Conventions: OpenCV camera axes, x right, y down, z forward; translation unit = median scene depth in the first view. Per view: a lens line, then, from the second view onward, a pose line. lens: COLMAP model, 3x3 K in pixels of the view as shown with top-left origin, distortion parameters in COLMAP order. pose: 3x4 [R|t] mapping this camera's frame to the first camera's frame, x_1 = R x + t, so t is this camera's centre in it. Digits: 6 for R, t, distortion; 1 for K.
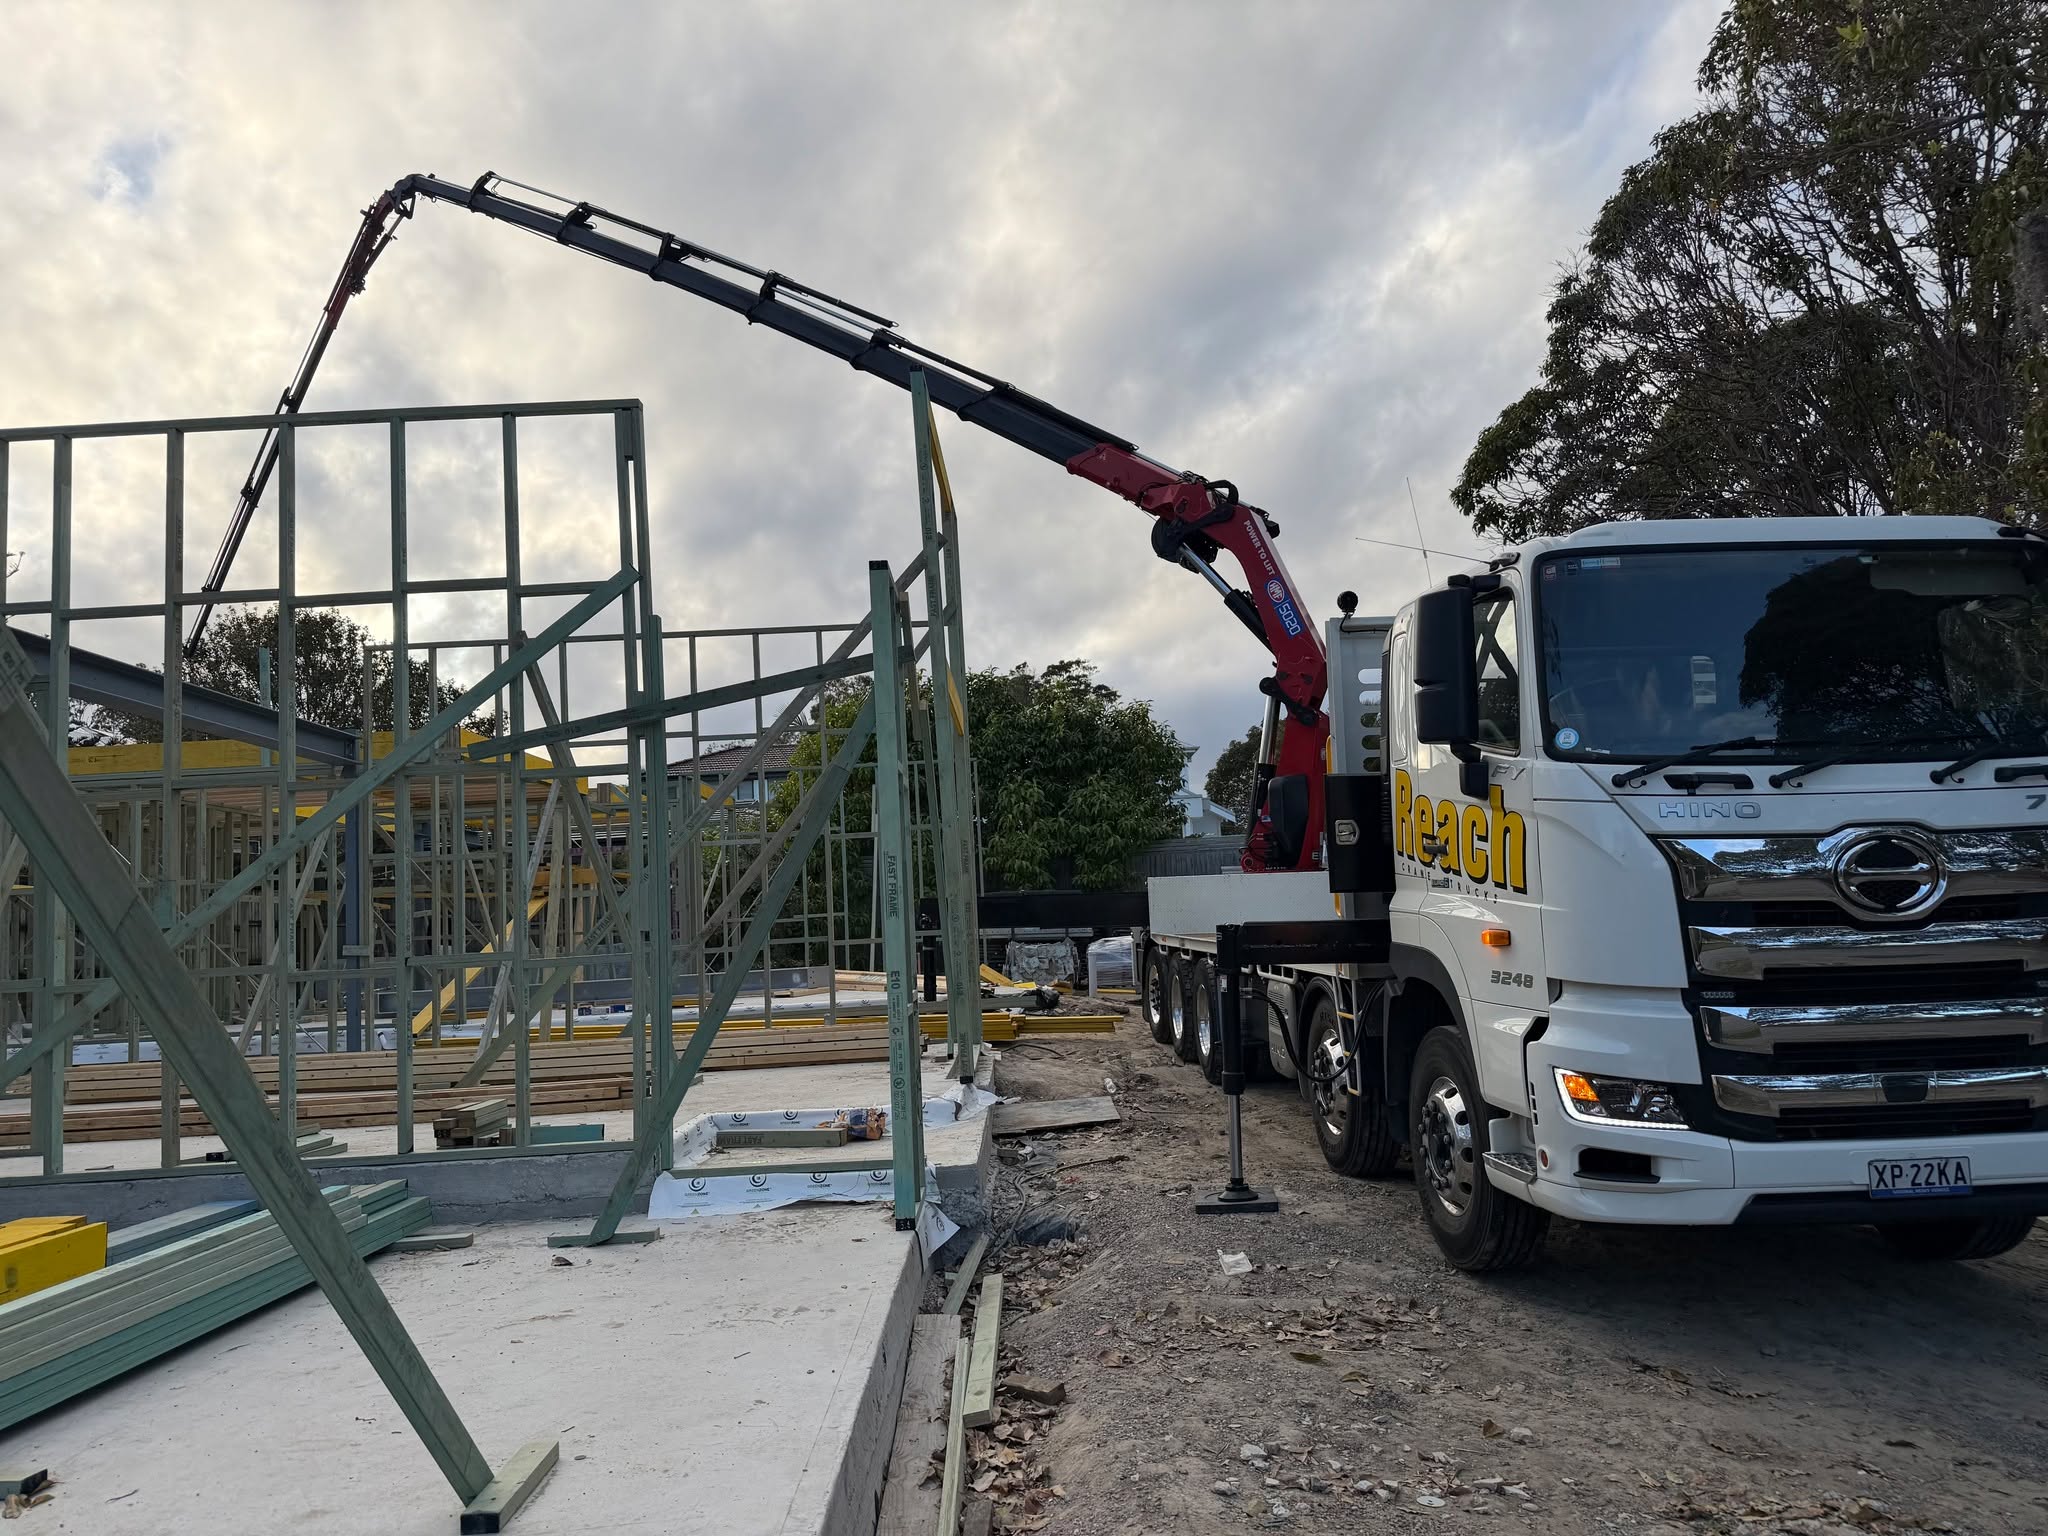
lens RADIAL K [[1368.2, 0, 1024.0], [0, 1368.2, 768.0], [0, 0, 1]] dist [0.002332, 0.000344]
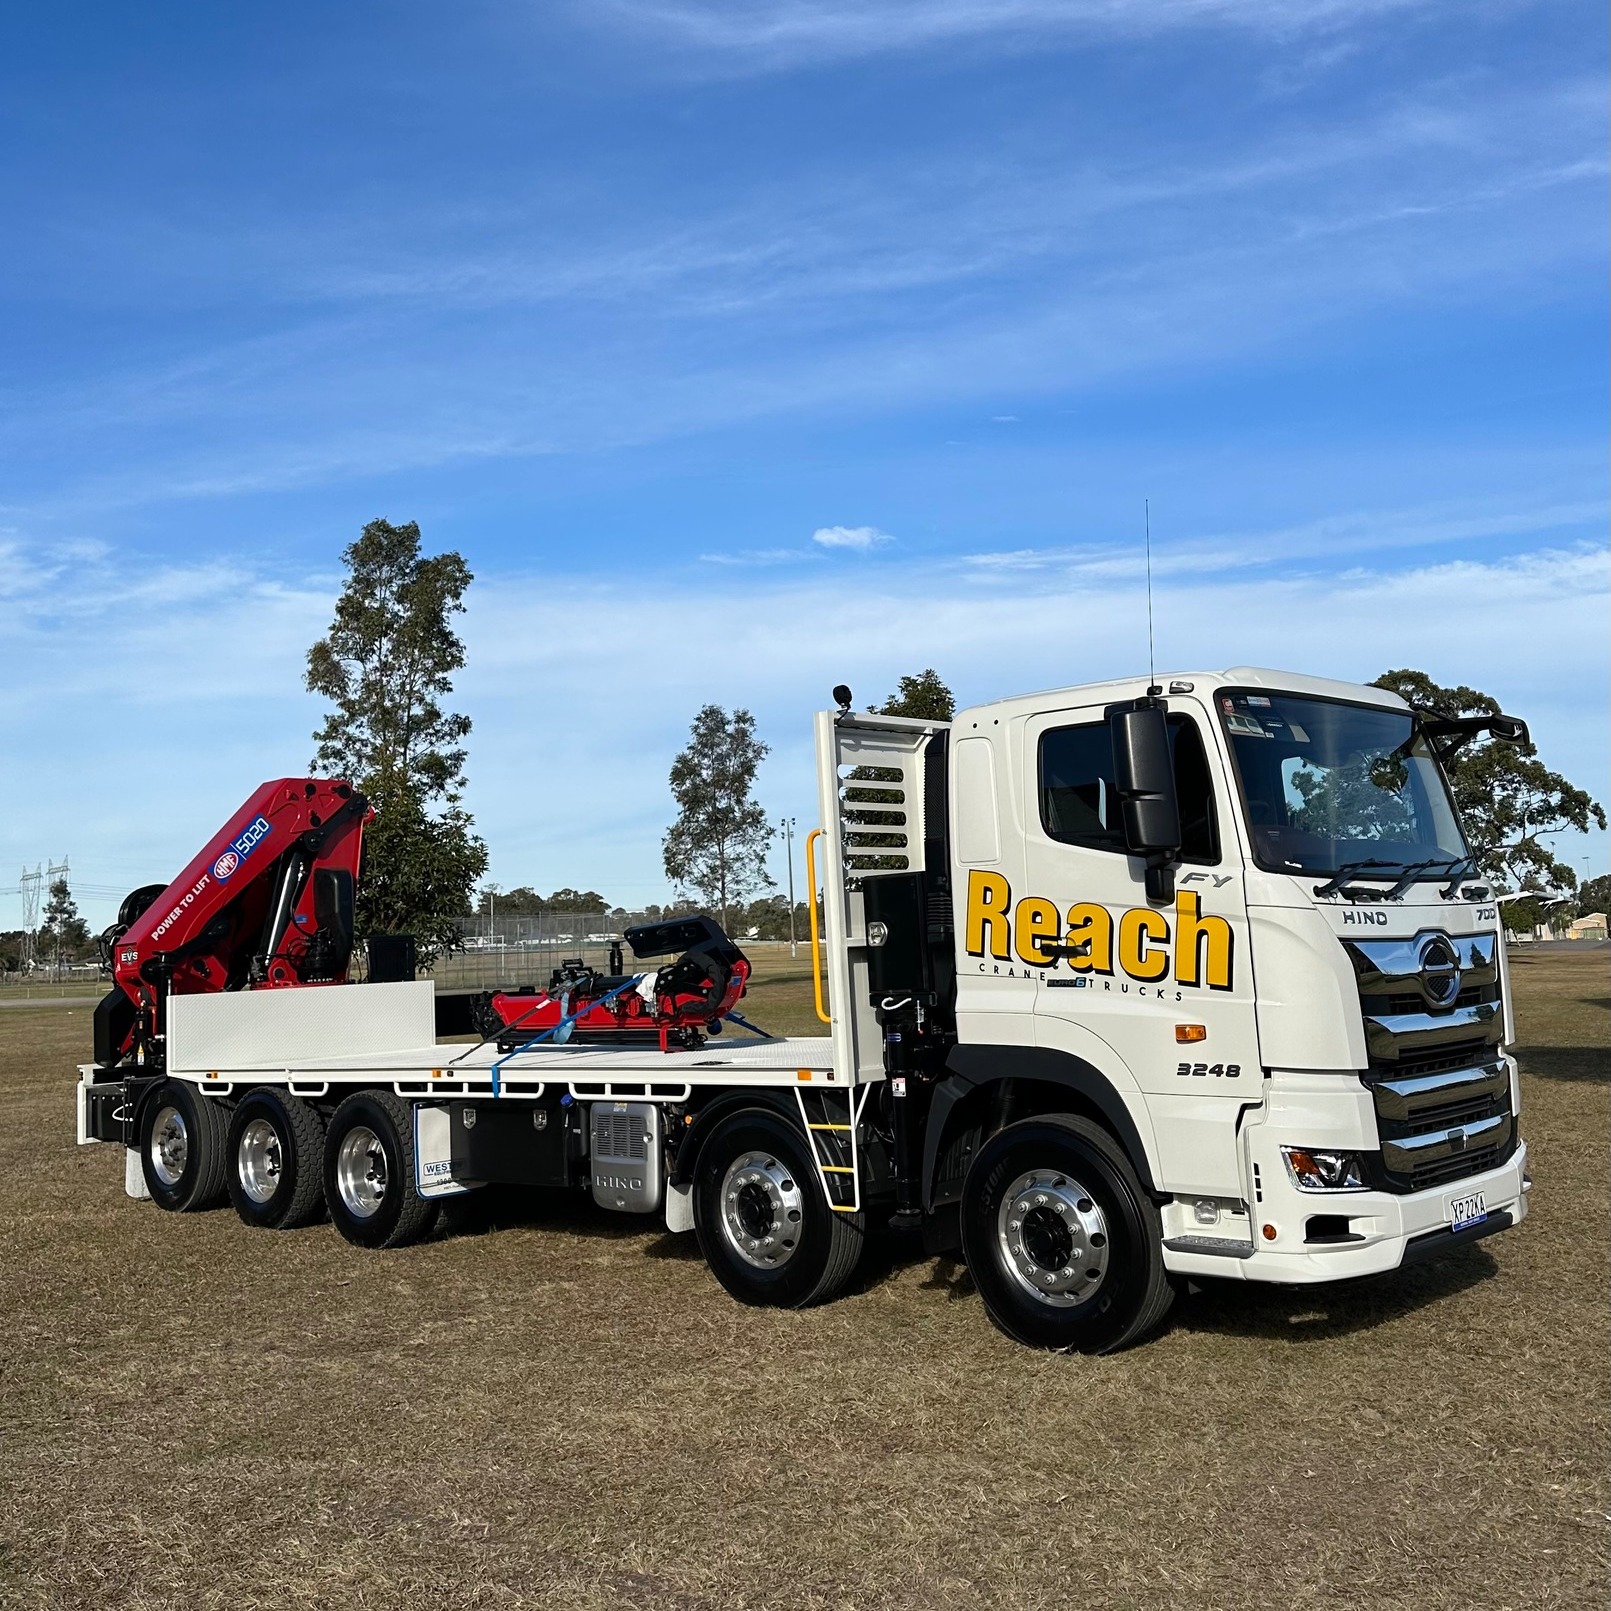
lens RADIAL K [[1470.9, 0, 805.5], [0, 1470.9, 805.5], [0, 0, 1]] dist [0.073318, -0.001958]
pose [[0.738699, 0.060018, 0.671359, -0.732982], [-0.036857, 0.998134, -0.048676, 0.013912], [-0.673027, 0.011213, 0.739533, 0.362605]]
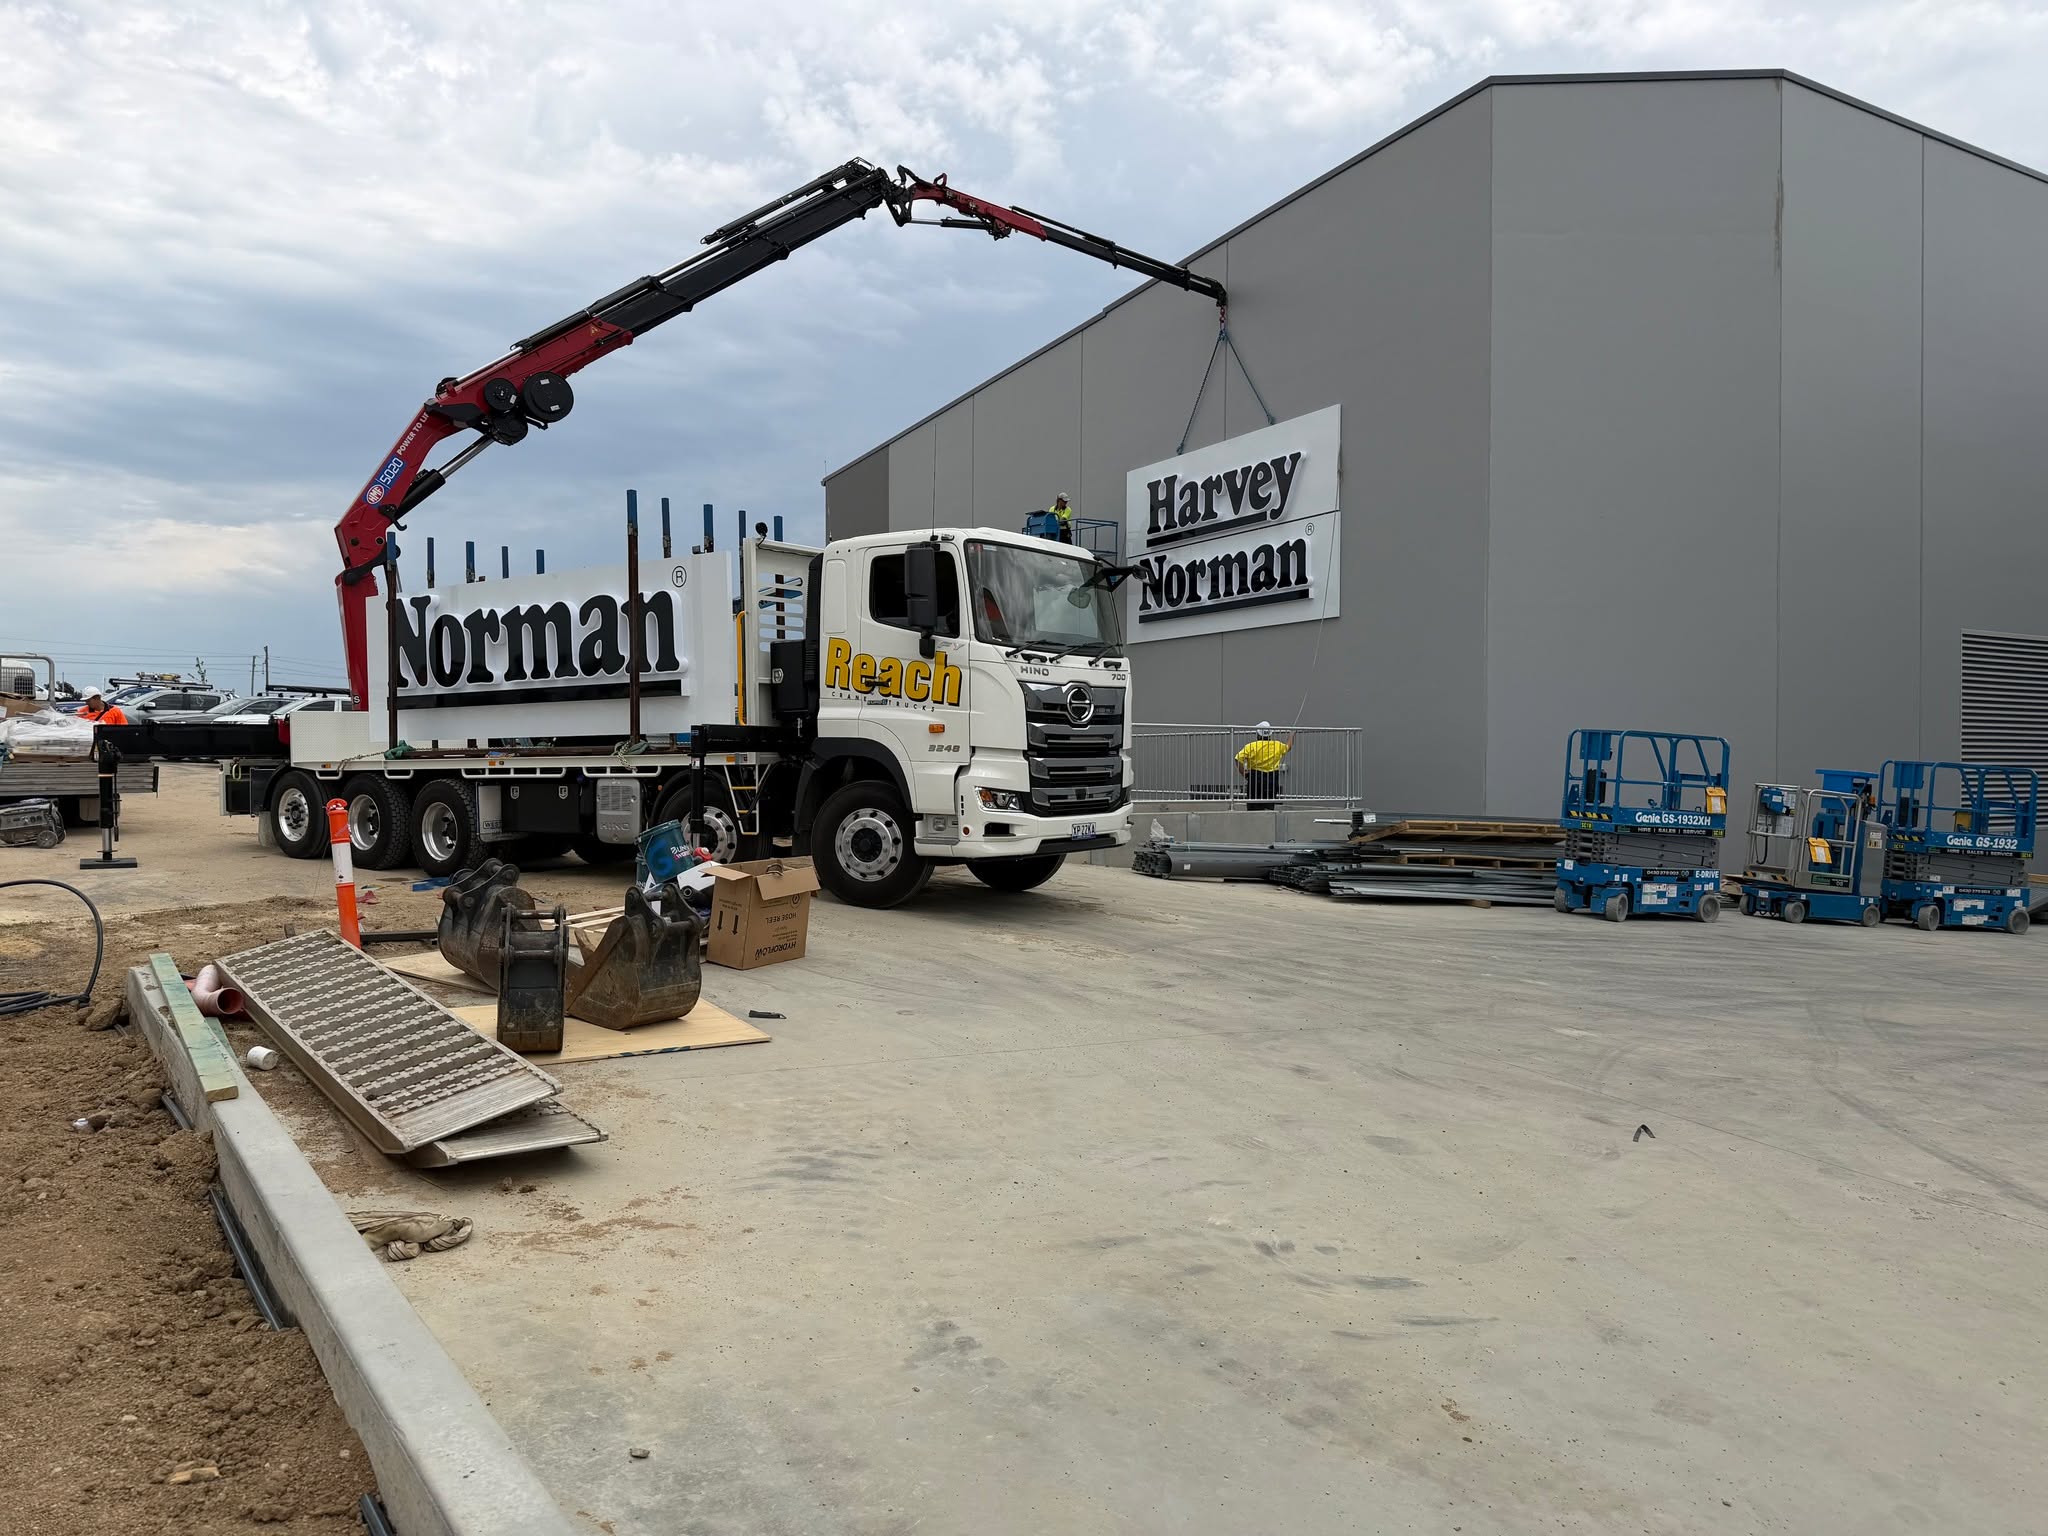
lens RADIAL K [[1368.2, 0, 1024.0], [0, 1368.2, 768.0], [0, 0, 1]] dist [0.002332, 0.000344]
pose [[0.623808, 0.014408, 0.781445, -1.219958], [-0.081308, 0.995601, 0.046550, 0.085215], [-0.777337, -0.092577, 0.622236, -0.369633]]
